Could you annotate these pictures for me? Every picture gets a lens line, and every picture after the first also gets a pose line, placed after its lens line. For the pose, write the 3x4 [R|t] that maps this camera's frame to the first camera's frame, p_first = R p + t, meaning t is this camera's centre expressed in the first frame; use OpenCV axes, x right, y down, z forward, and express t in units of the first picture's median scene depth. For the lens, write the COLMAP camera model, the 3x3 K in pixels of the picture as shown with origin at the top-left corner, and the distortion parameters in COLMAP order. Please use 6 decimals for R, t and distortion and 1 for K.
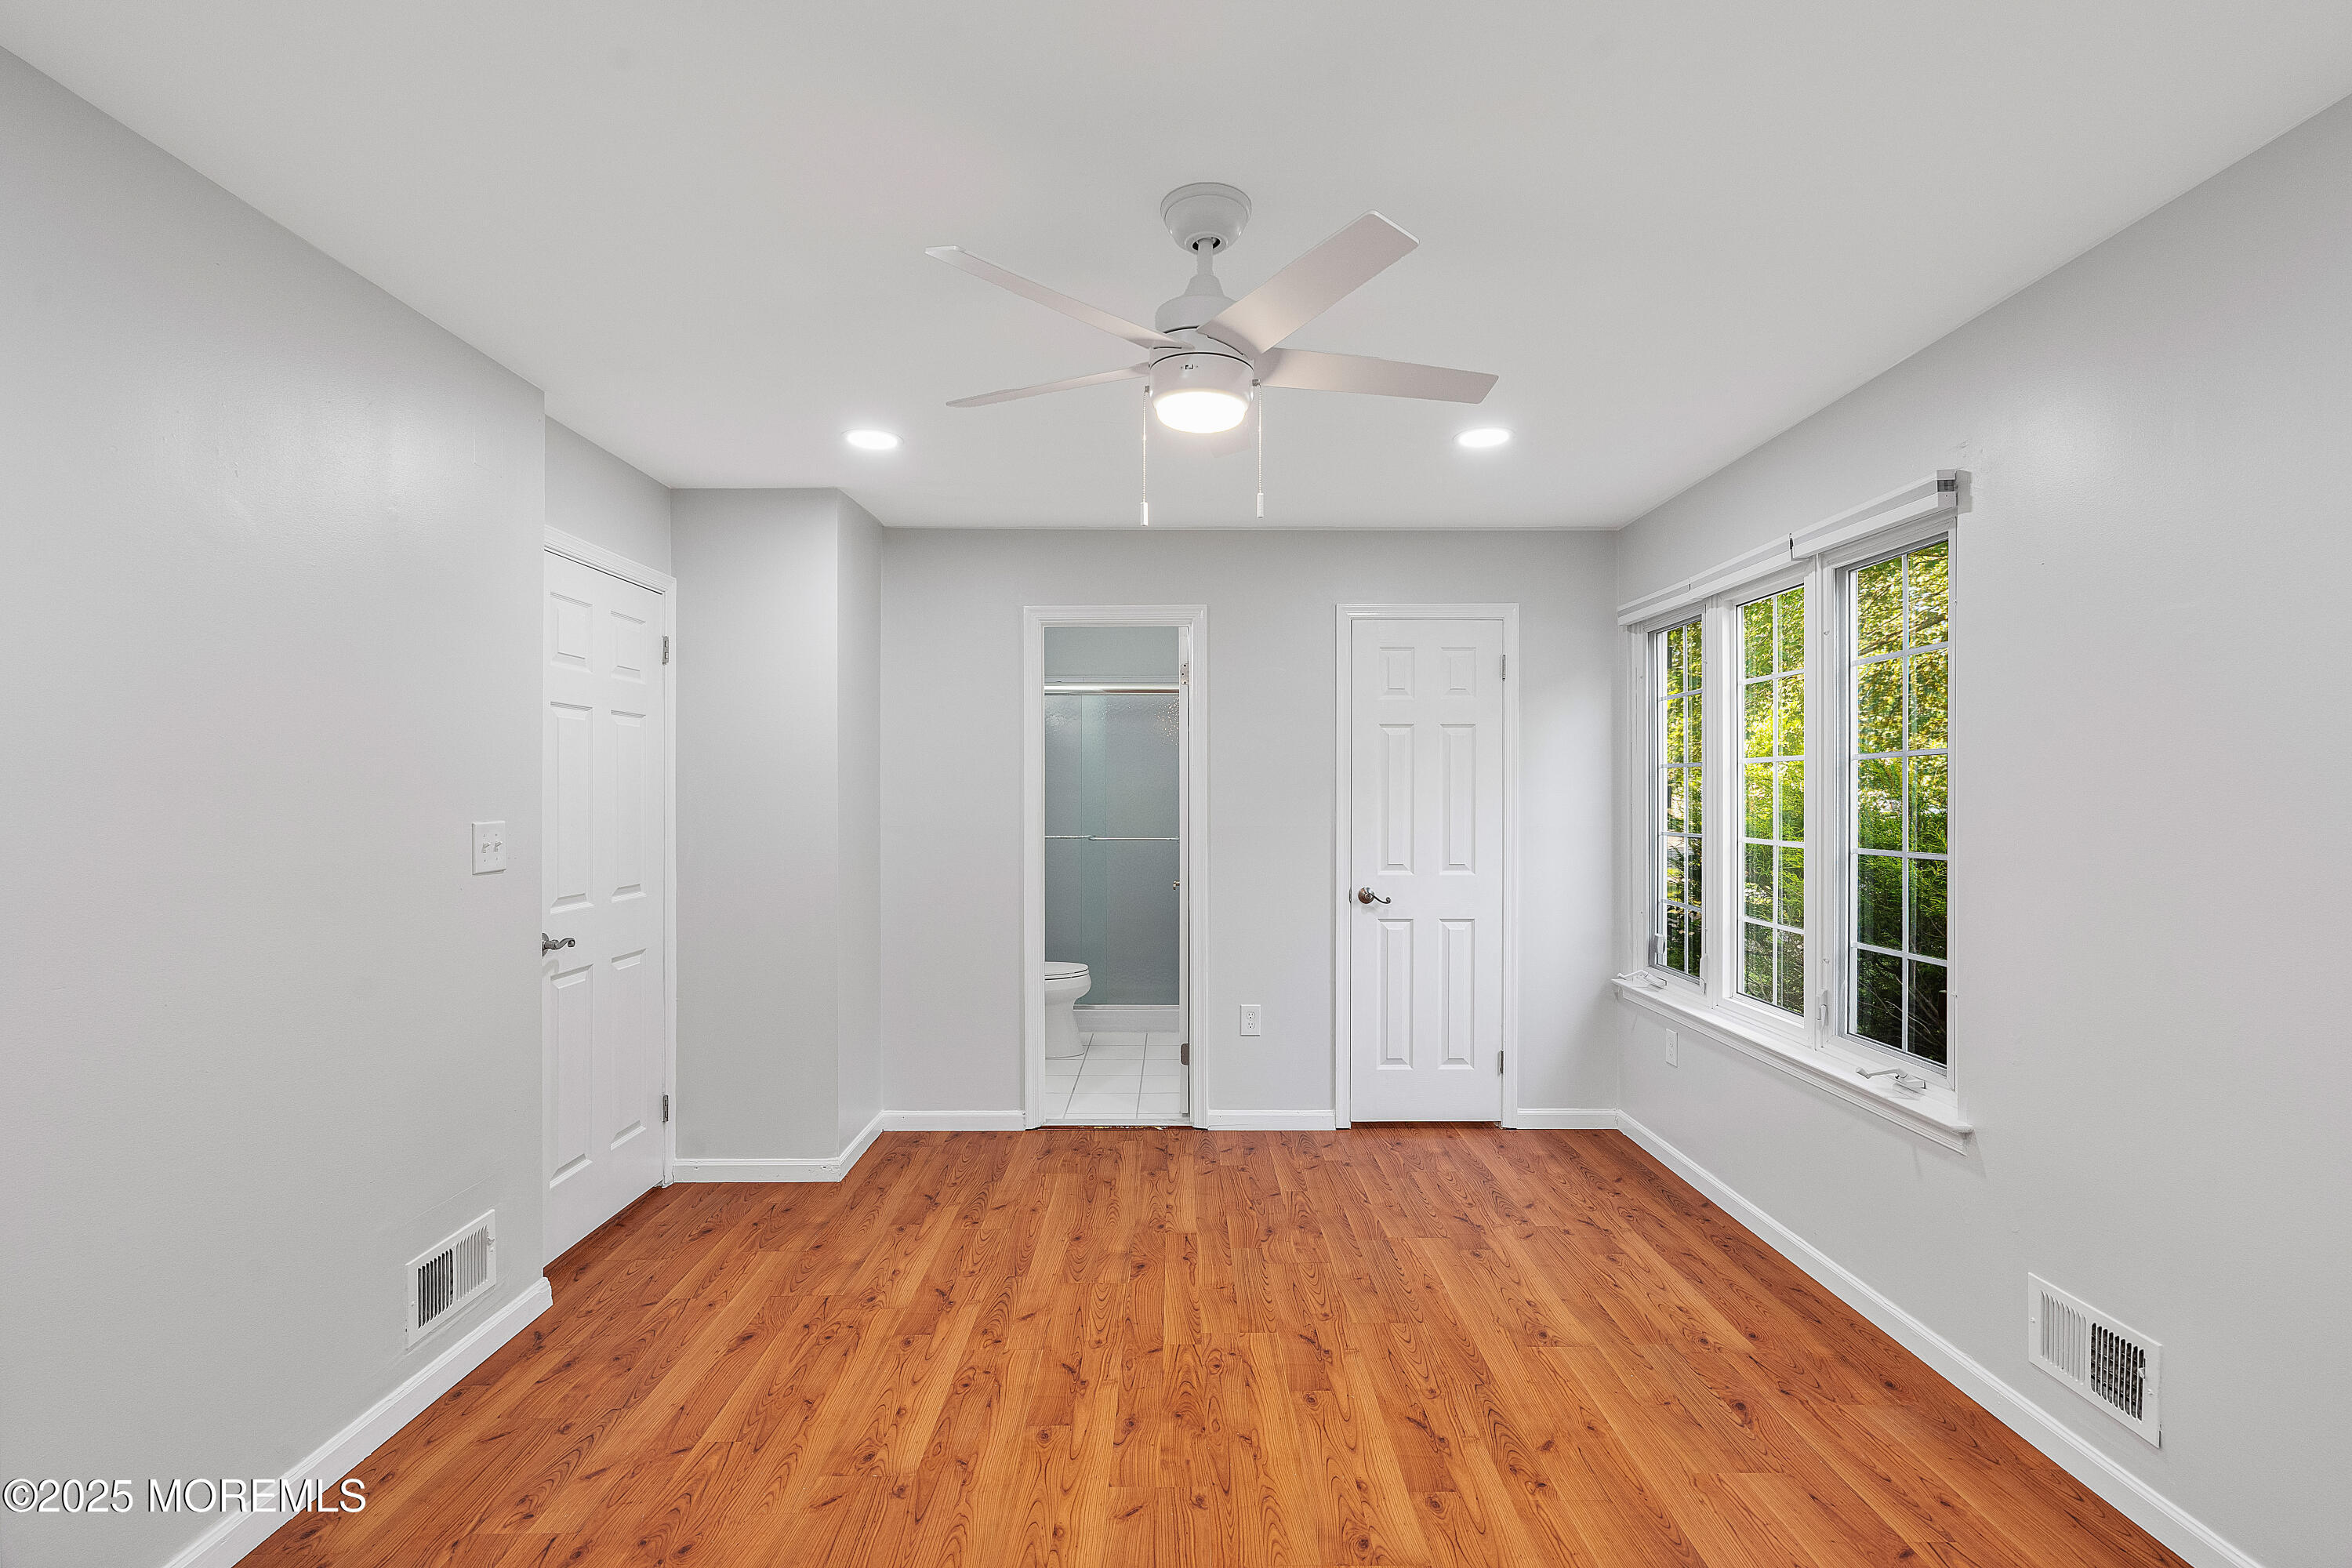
lens RADIAL K [[1055.1, 0, 1178.7], [0, 1055.1, 778.5], [0, 0, 1]] dist [-0.002395, 0.000483]
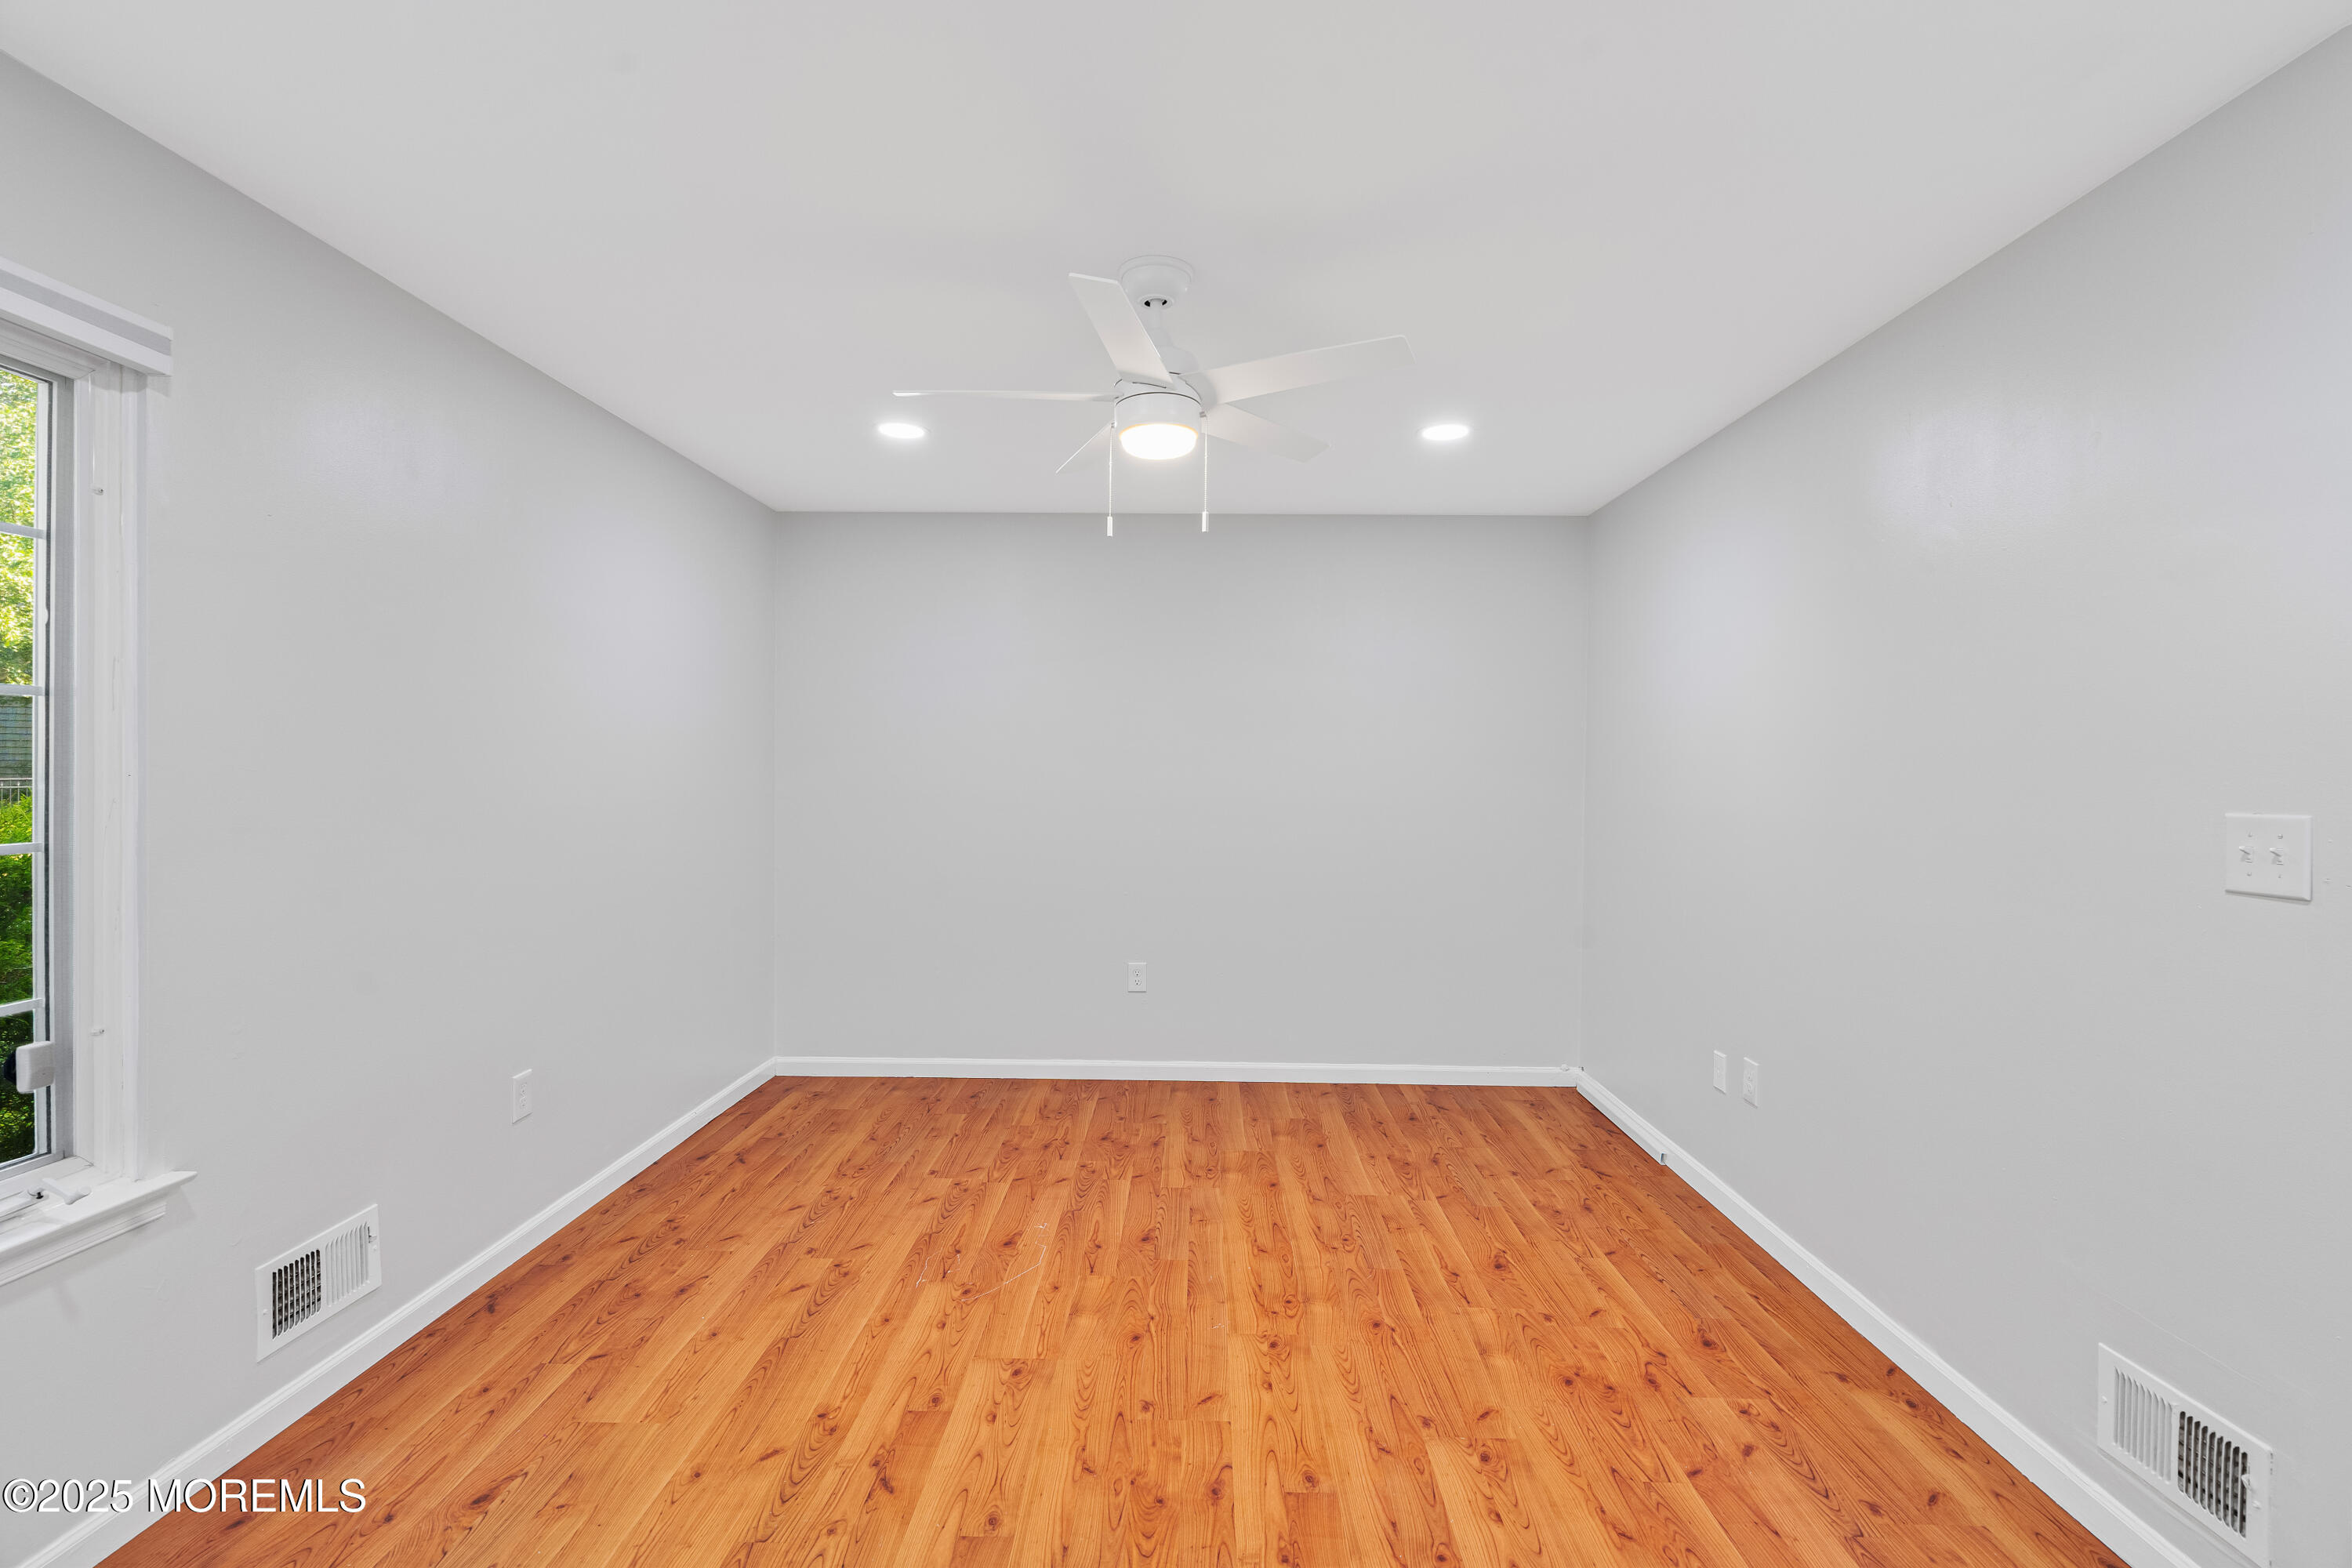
lens RADIAL K [[1055.1, 0, 1178.7], [0, 1055.1, 778.5], [0, 0, 1]] dist [-0.002395, 0.000483]
pose [[-0.999705, -0.006703, 0.023347, -0.033226], [-0.006768, 0.999973, -0.002728, 0.029956], [-0.023328, -0.002886, -0.999724, 1.970393]]
